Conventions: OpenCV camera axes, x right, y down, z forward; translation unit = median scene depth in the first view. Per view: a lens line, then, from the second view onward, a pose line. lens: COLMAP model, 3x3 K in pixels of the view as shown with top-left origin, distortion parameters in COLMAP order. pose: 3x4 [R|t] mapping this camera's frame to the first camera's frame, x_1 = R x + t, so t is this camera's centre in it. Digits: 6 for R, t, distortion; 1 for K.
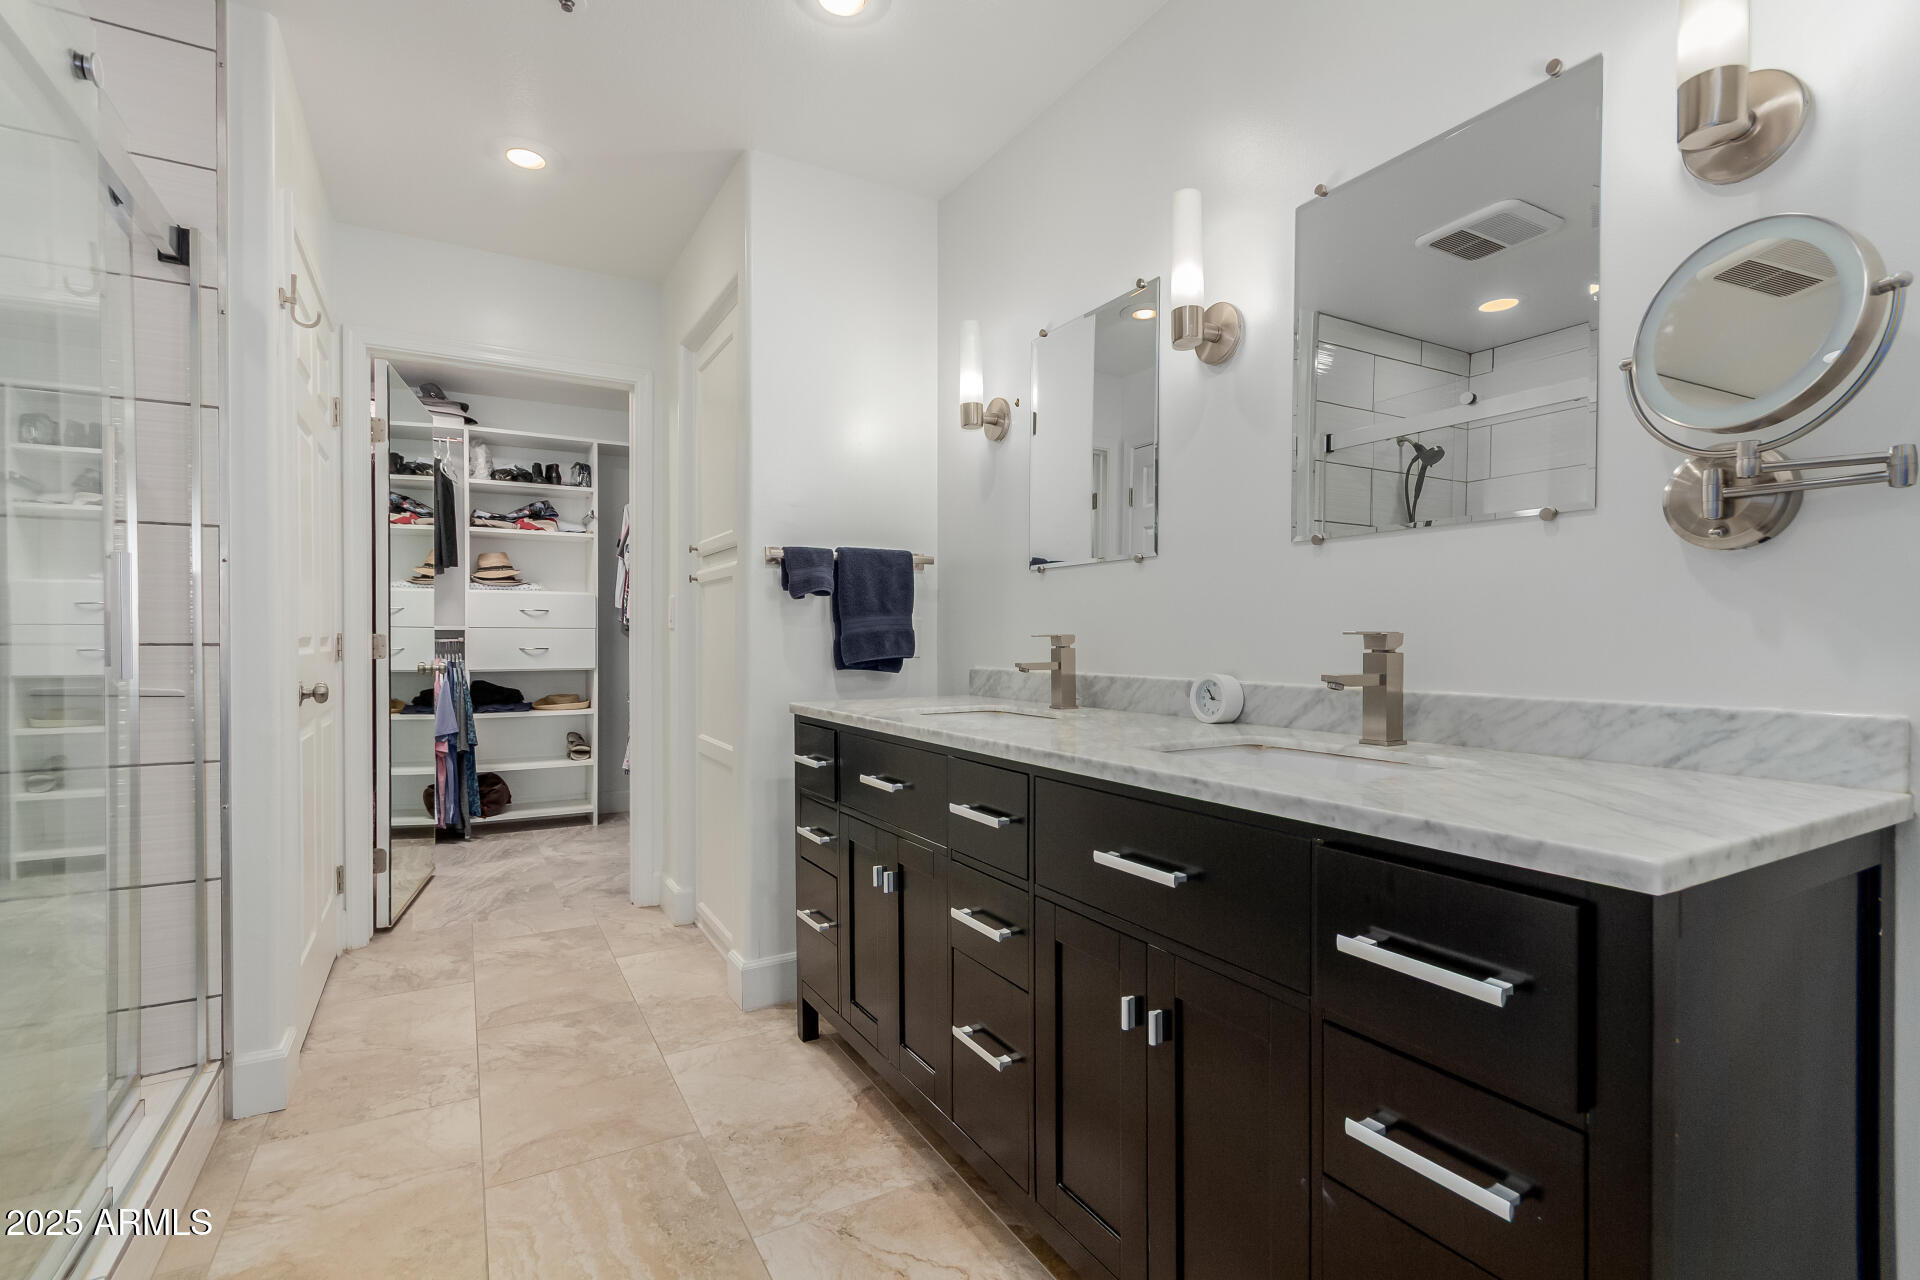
lens RADIAL K [[897.2, 0, 993.7], [0, 897.2, 634.4], [0, 0, 1]] dist [-0.000142, -0.000106]
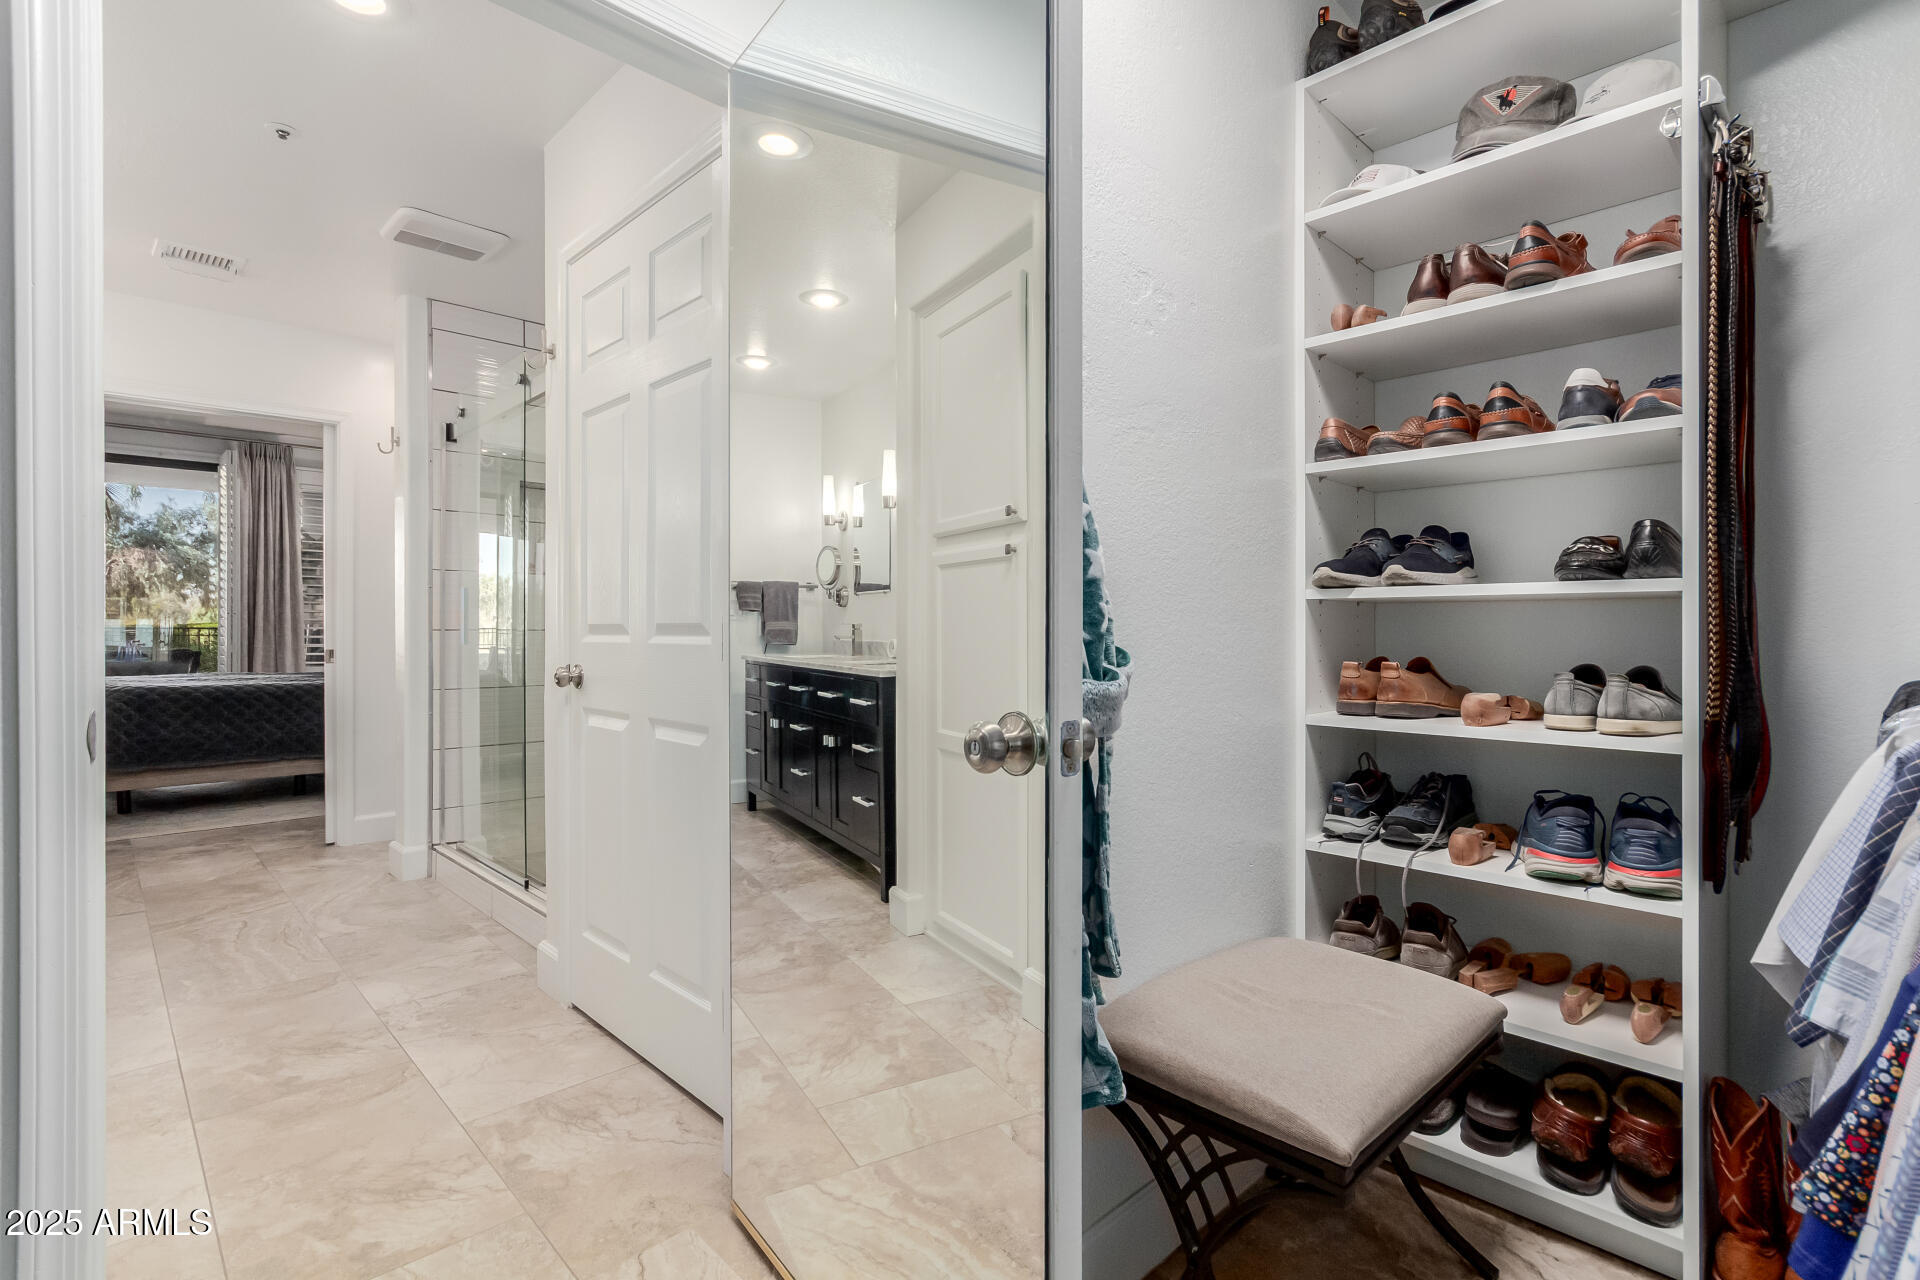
lens RADIAL K [[902.6, 0, 981.9], [0, 902.6, 641.1], [0, 0, 1]] dist [0.002225, 0.000484]
pose [[-0.970275, -0.000275, -0.242003, -0.553637], [-0.002228, 0.999967, 0.007795, 0.007205], [0.241993, 0.008103, -0.970244, 1.224043]]
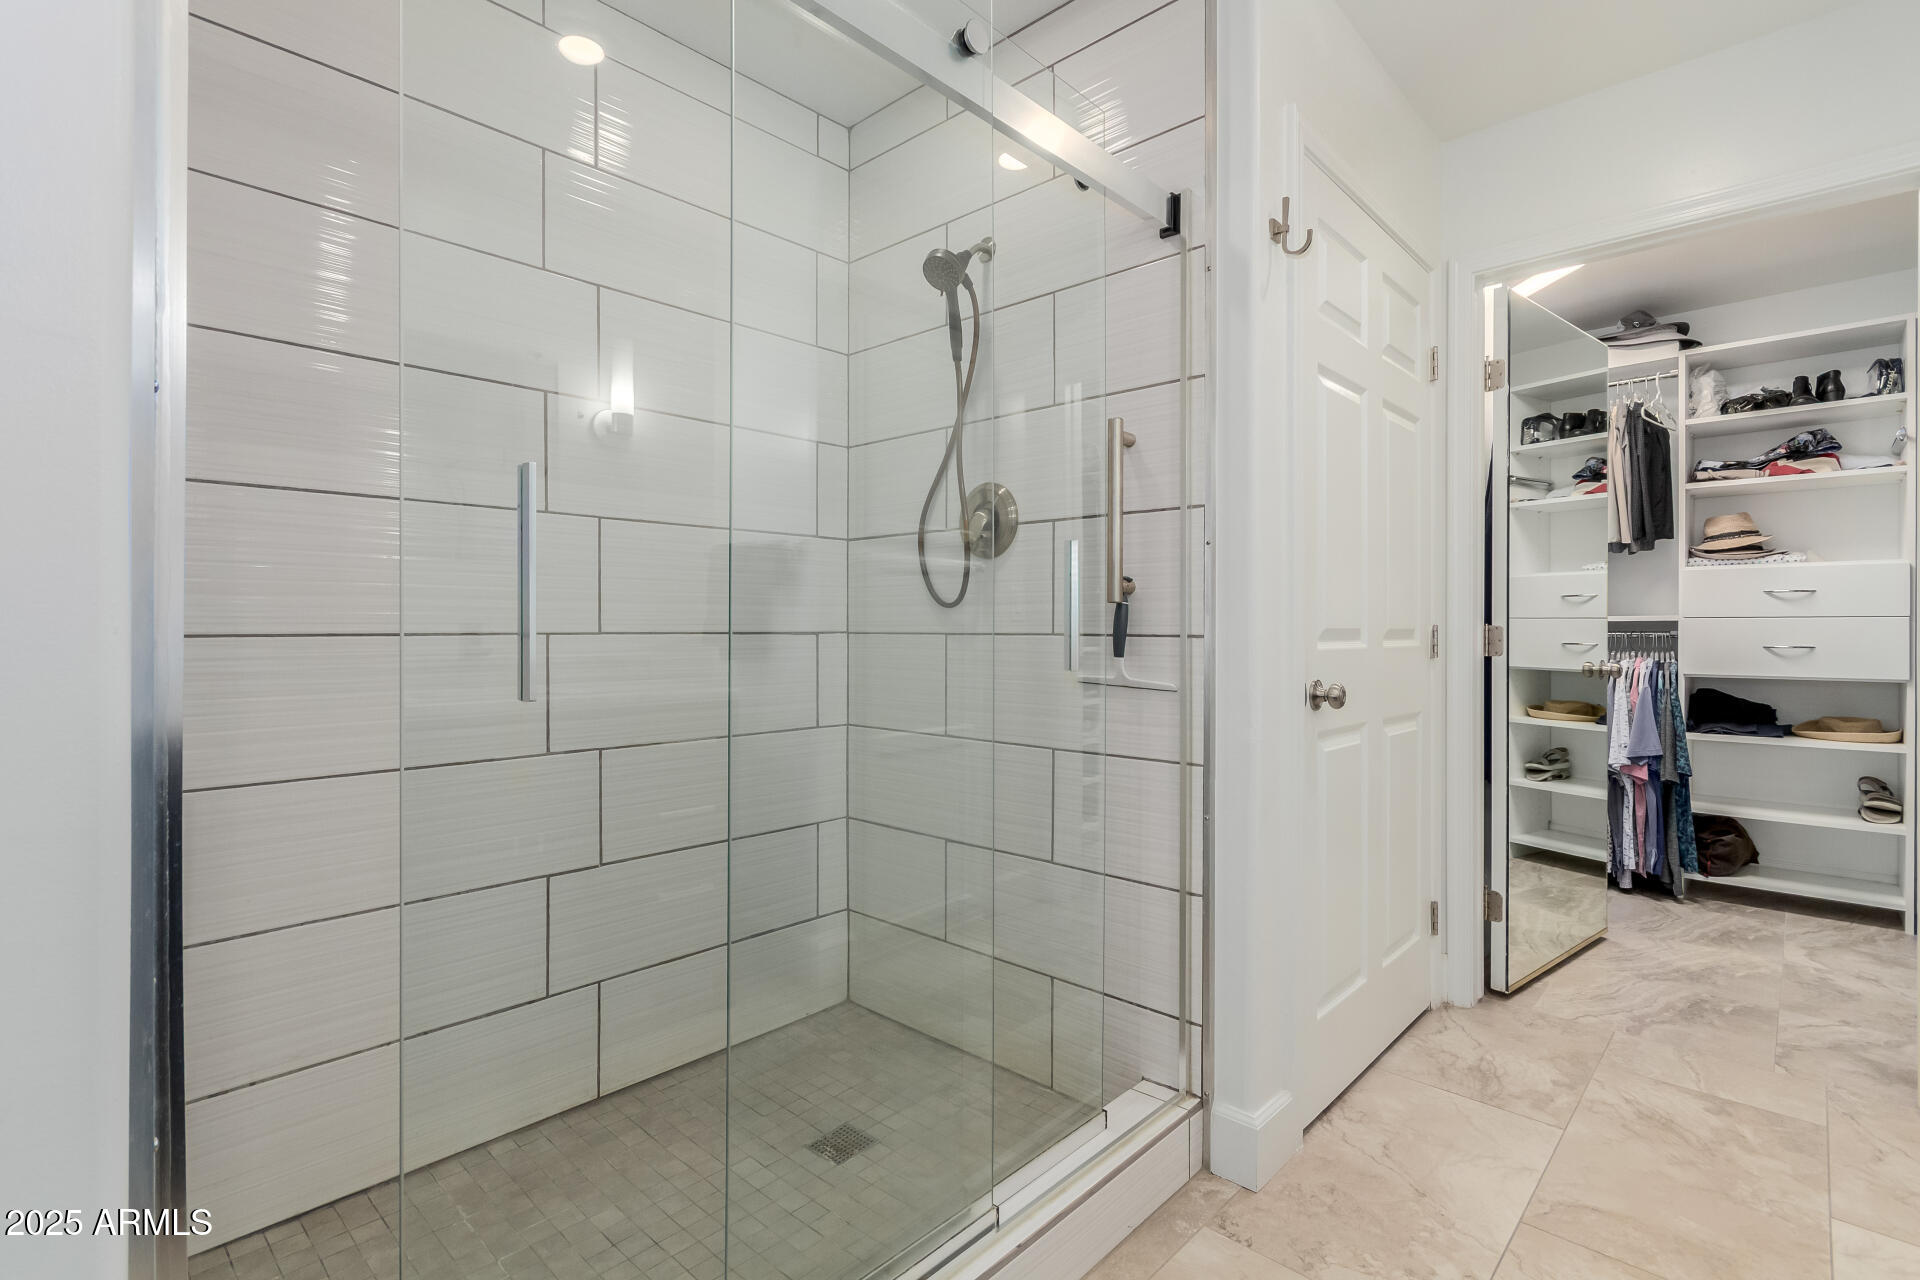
lens RADIAL K [[899.2, 0, 960.9], [0, 899.2, 625.9], [0, 0, 1]] dist [0.001035, 0.000425]
pose [[0.271211, -0.003150, -0.962515, -0.027630], [0.000713, 0.999995, -0.003072, 0.001525], [0.962520, 0.000147, 0.271212, 0.255271]]
